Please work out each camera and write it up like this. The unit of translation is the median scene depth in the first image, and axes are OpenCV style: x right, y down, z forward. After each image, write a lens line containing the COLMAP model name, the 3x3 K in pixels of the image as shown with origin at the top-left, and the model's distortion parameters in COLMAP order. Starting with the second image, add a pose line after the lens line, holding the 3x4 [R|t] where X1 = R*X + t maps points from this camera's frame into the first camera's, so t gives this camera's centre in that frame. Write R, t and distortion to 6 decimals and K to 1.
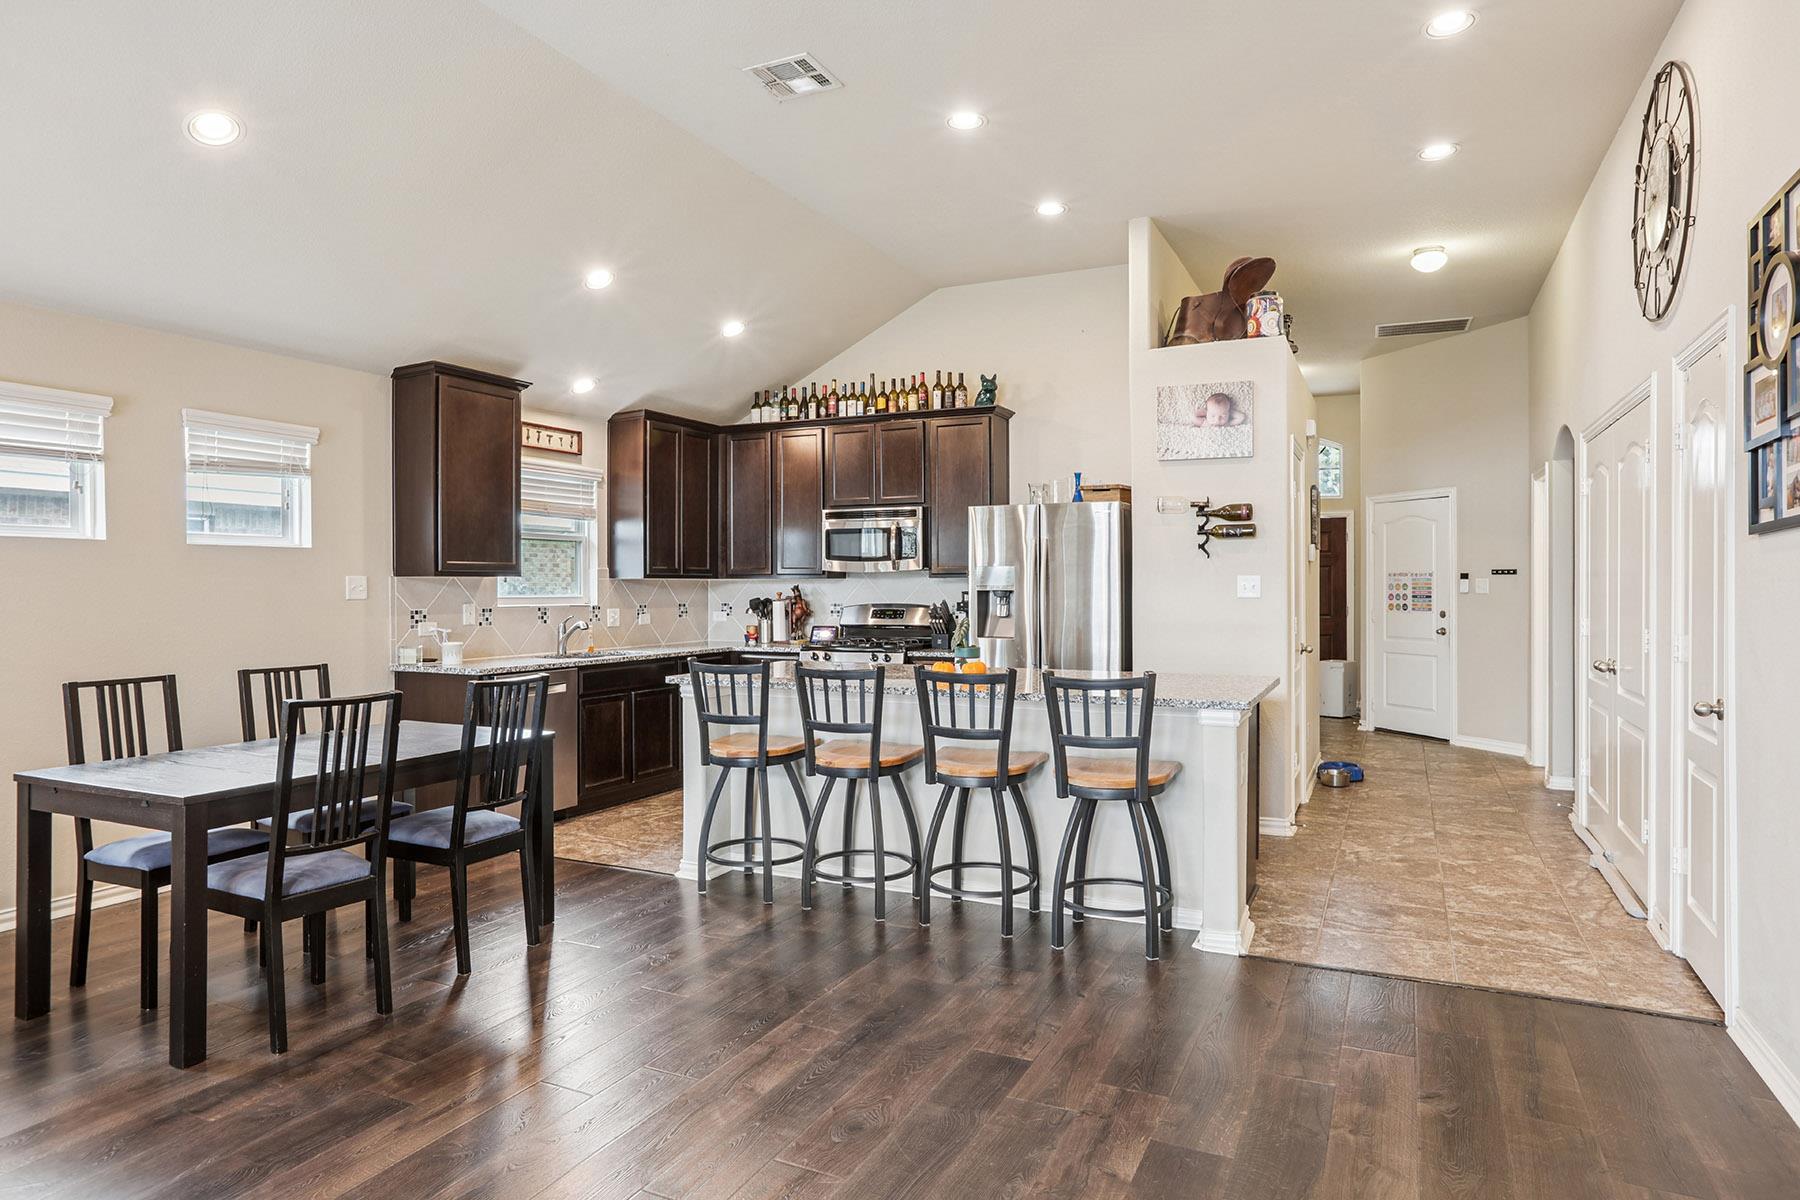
lens RADIAL K [[1095.9, 0, 891.2], [0, 1095.9, 582.4], [0, 0, 1]] dist [-0.003763, -0.000260]
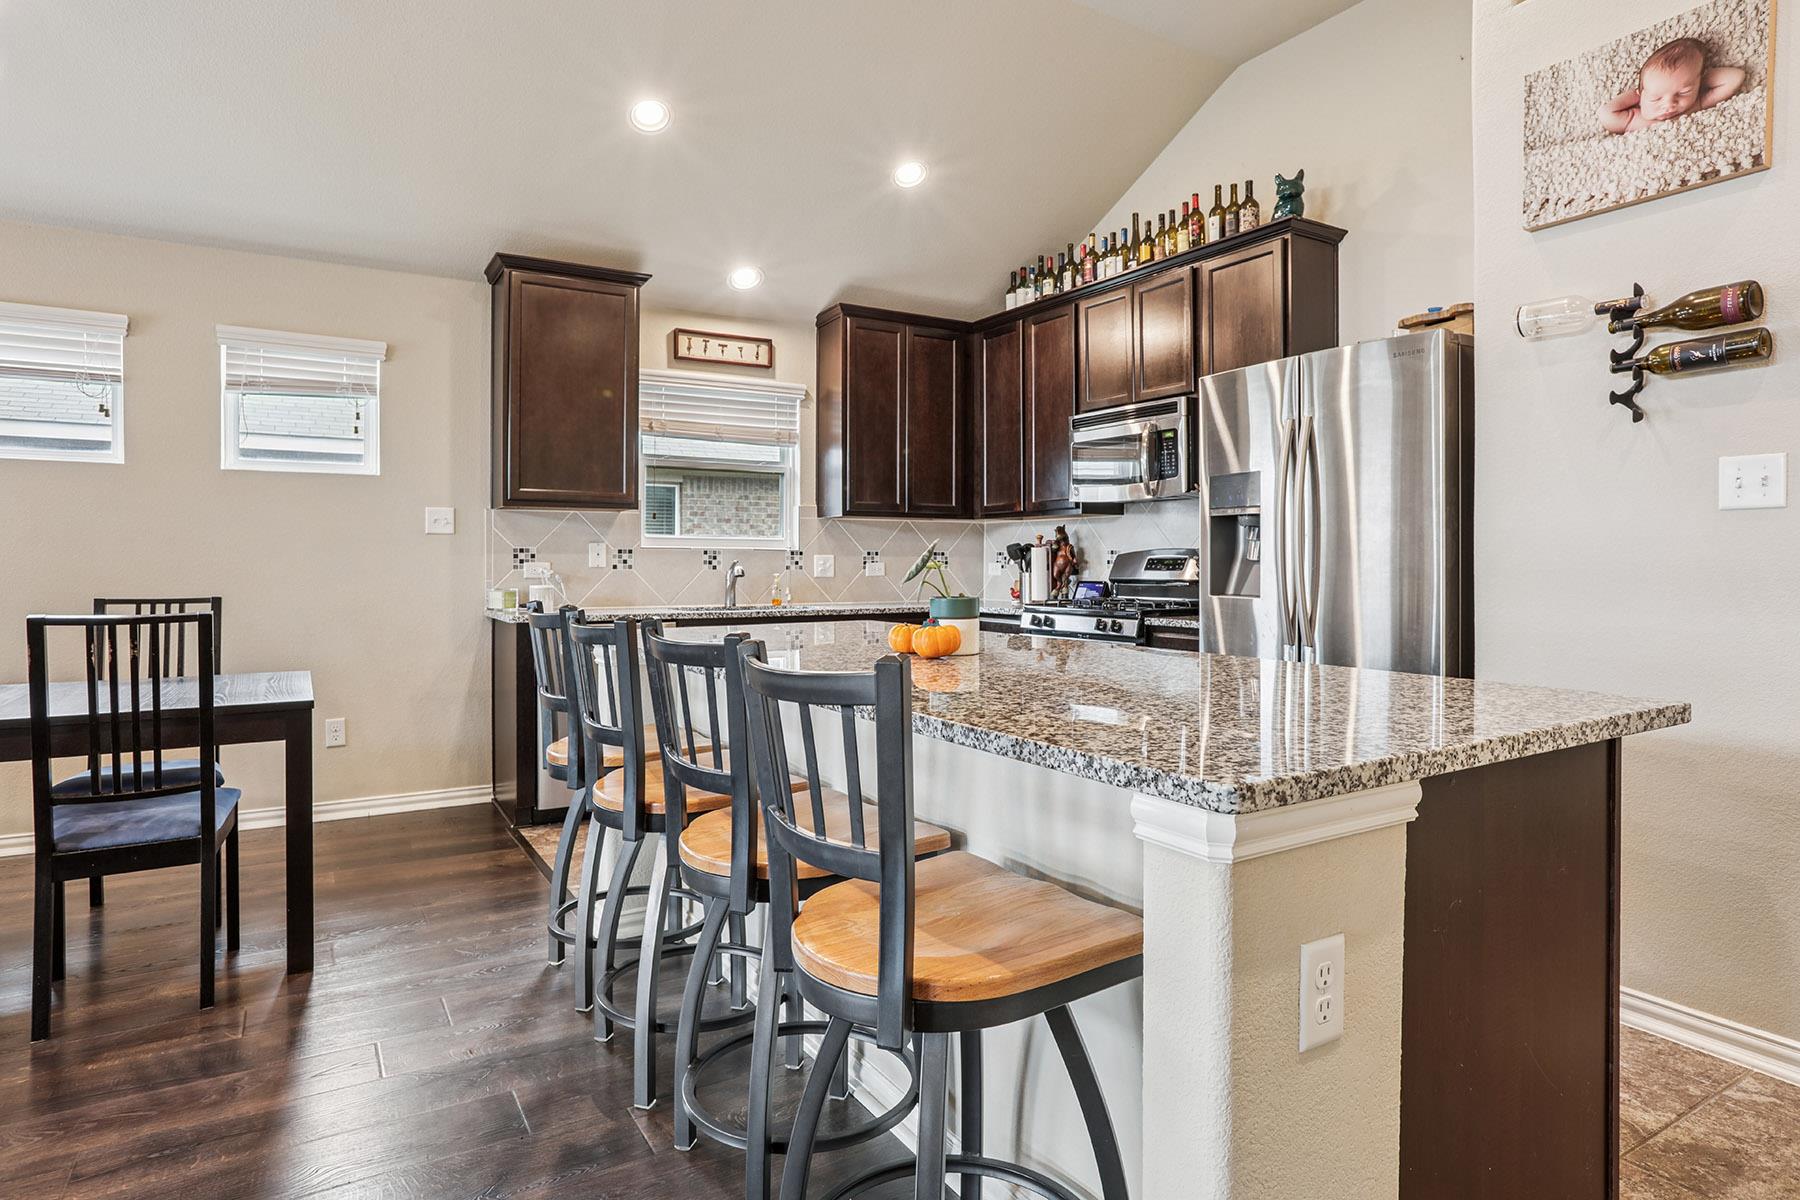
lens RADIAL K [[1012.3, 0, 900.8], [0, 1012.3, 556.5], [0, 0, 1]] dist [-0.049117, 0.040310]
pose [[0.836225, 0.001812, -0.548383, 0.210806], [-0.002673, 0.999996, -0.000772, 0.026008], [0.548379, 0.002112, 0.836227, 0.406096]]
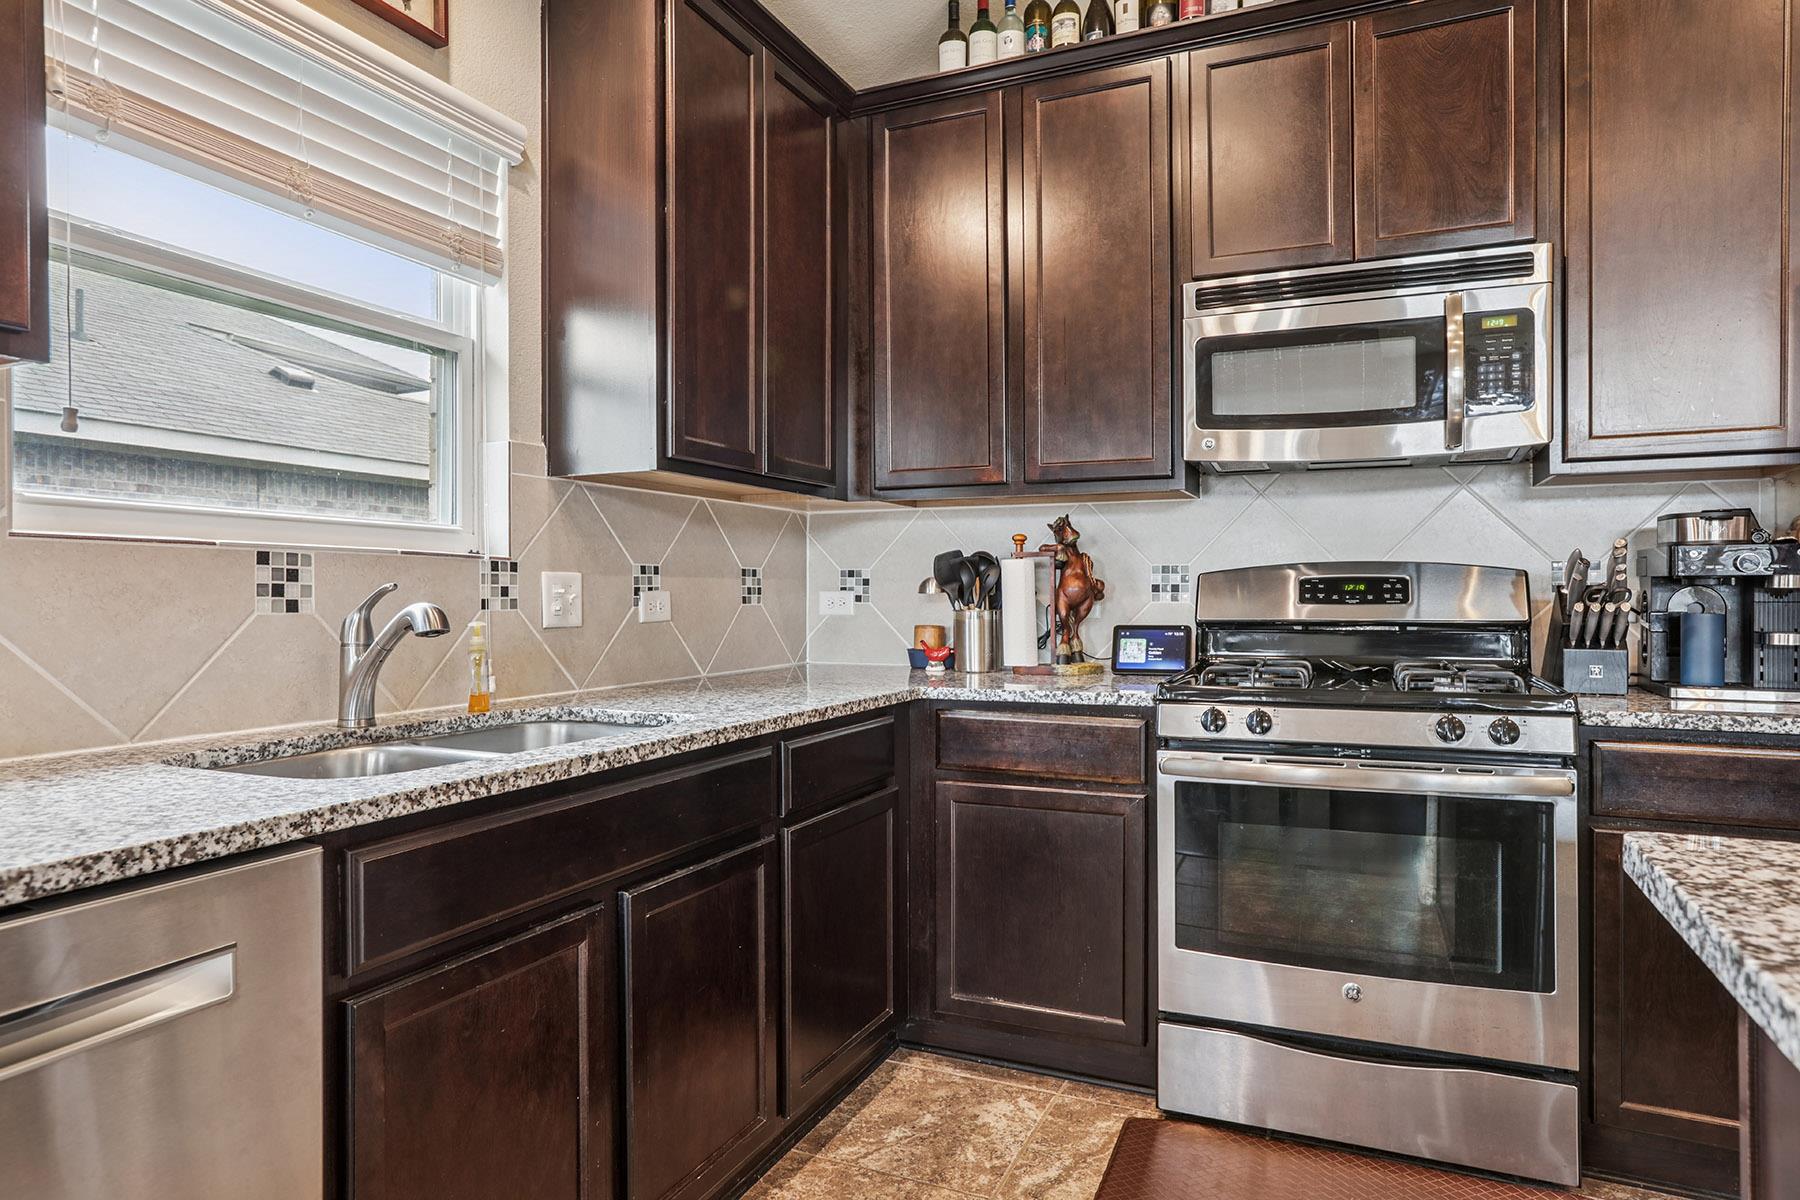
lens RADIAL K [[1074.4, 0, 900.0], [0, 1074.4, 600.0], [0, 0, 1]] dist [-0.003547, -0.000240]
pose [[0.999630, 0.000486, 0.027206, -0.164245], [-0.000687, 0.999972, 0.007384, 0.030469], [-0.027201, -0.007400, 0.999603, 0.688511]]
